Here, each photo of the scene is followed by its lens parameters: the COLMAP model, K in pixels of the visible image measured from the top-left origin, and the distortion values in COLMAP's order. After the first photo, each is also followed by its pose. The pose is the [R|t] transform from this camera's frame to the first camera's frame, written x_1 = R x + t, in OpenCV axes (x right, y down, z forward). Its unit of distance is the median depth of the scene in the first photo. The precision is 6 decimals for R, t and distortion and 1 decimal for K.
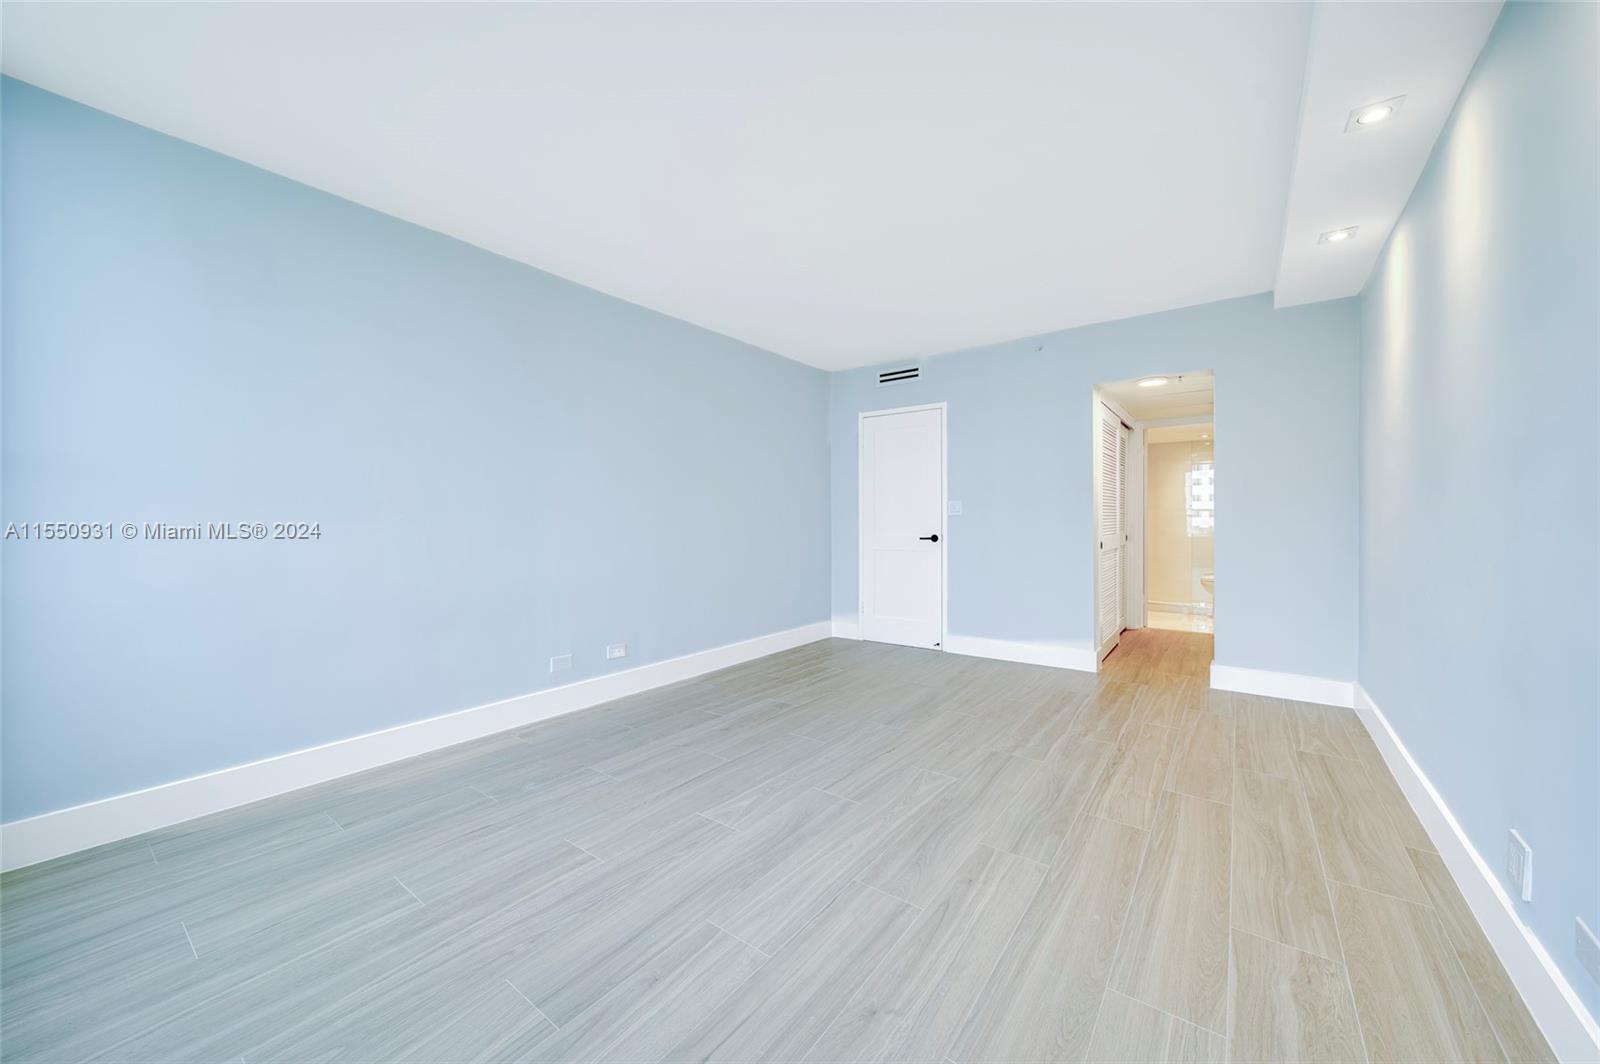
lens RADIAL K [[562.2, 0, 797.4], [0, 562.2, 529.9], [0, 0, 1]] dist [0.000760, -0.001574]
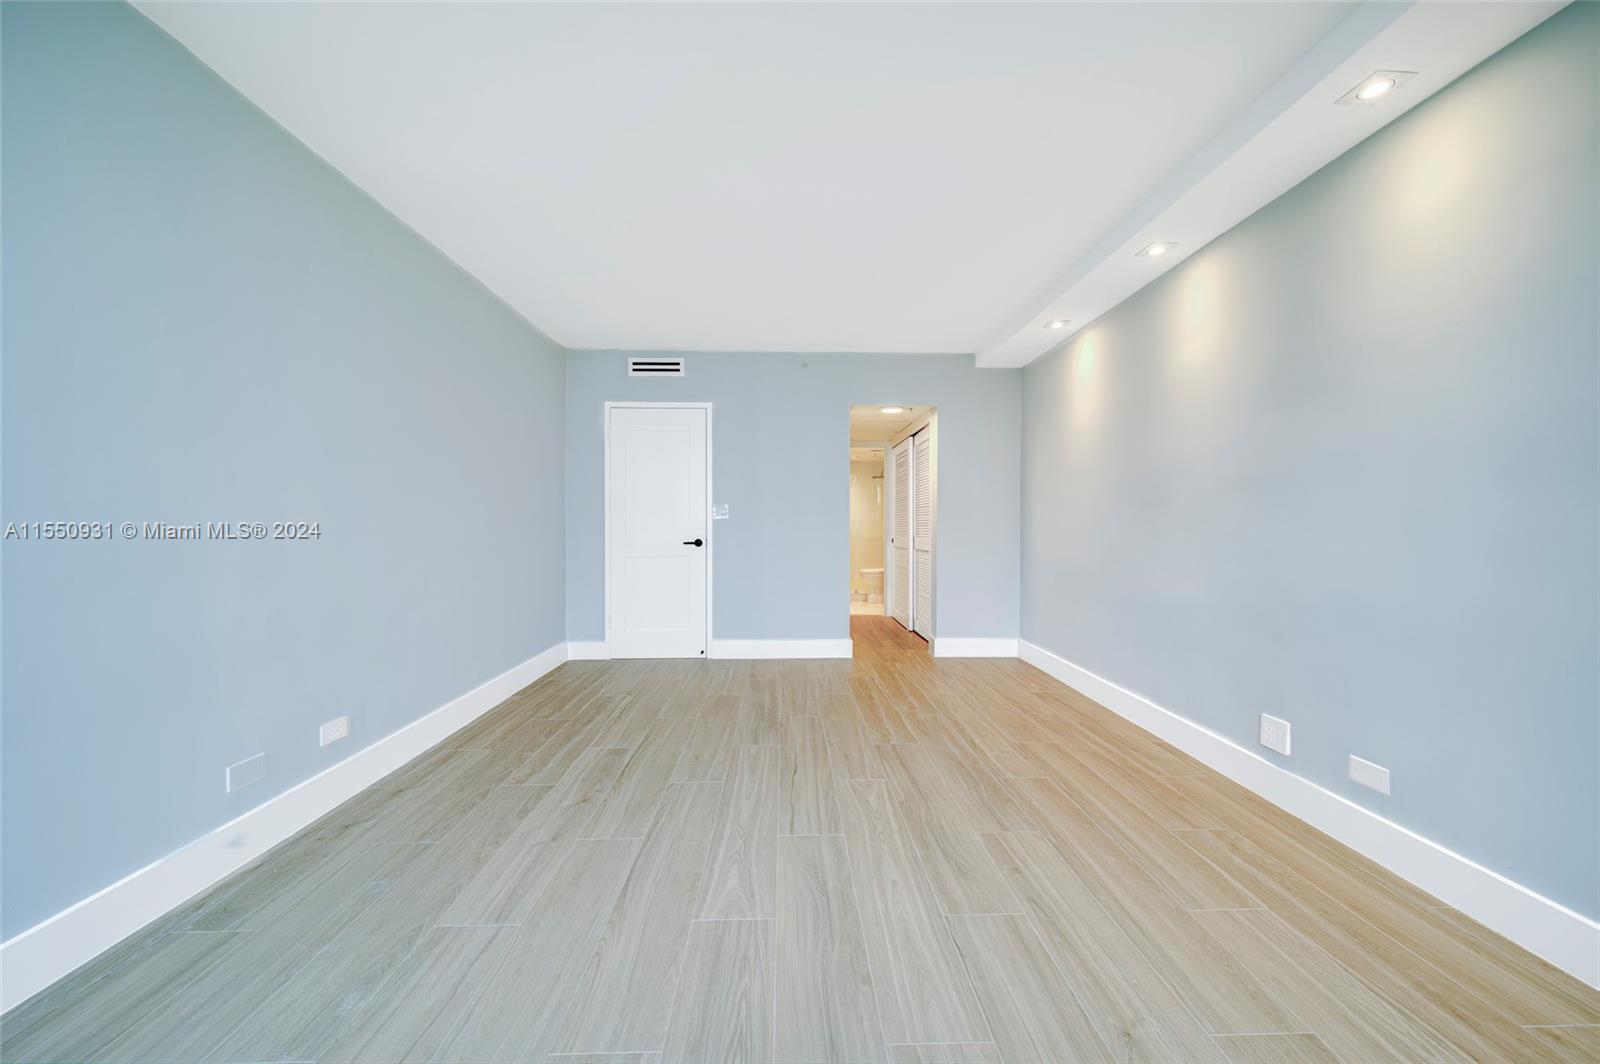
lens RADIAL K [[562.2, 0, 797.4], [0, 562.2, 529.9], [0, 0, 1]] dist [0.000760, -0.001574]
pose [[0.793712, -0.002236, 0.608289, -0.384332], [0.005831, 0.999975, -0.003933, -0.003250], [-0.608265, 0.006668, 0.793706, 0.244592]]
